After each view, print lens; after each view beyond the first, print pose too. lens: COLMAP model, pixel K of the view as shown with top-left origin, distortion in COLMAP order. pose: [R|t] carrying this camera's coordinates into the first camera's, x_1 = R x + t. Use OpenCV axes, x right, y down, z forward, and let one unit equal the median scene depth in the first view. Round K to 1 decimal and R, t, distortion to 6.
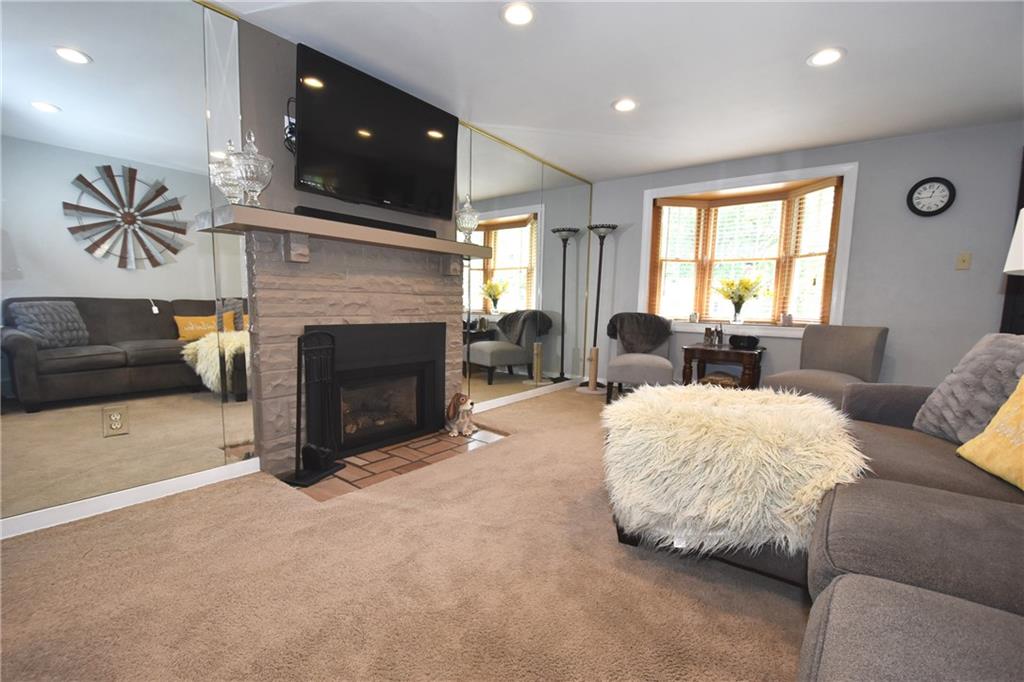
lens RADIAL K [[457.8, 0, 508.7], [0, 457.8, 352.4], [0, 0, 1]] dist [-0.000855, -0.005240]
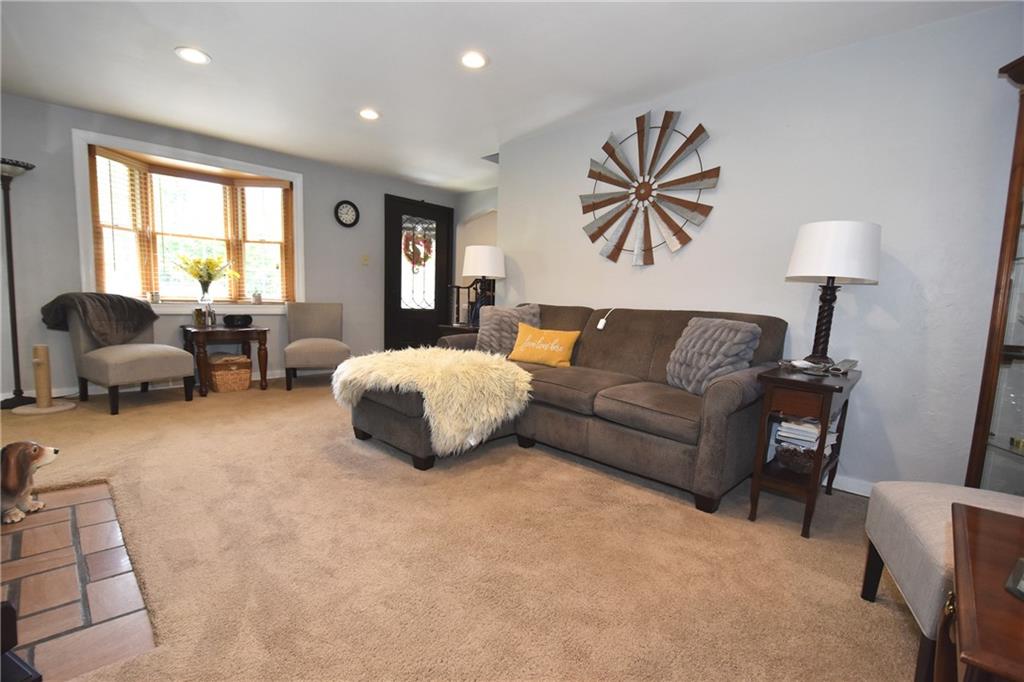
lens RADIAL K [[457.8, 0, 513.7], [0, 457.8, 347.0], [0, 0, 1]] dist [-0.000855, -0.005240]
pose [[0.119921, -0.121707, 0.985295, -0.413804], [0.077583, 0.990571, 0.112916, -0.030251], [-0.989747, 0.062902, 0.128233, 0.231167]]
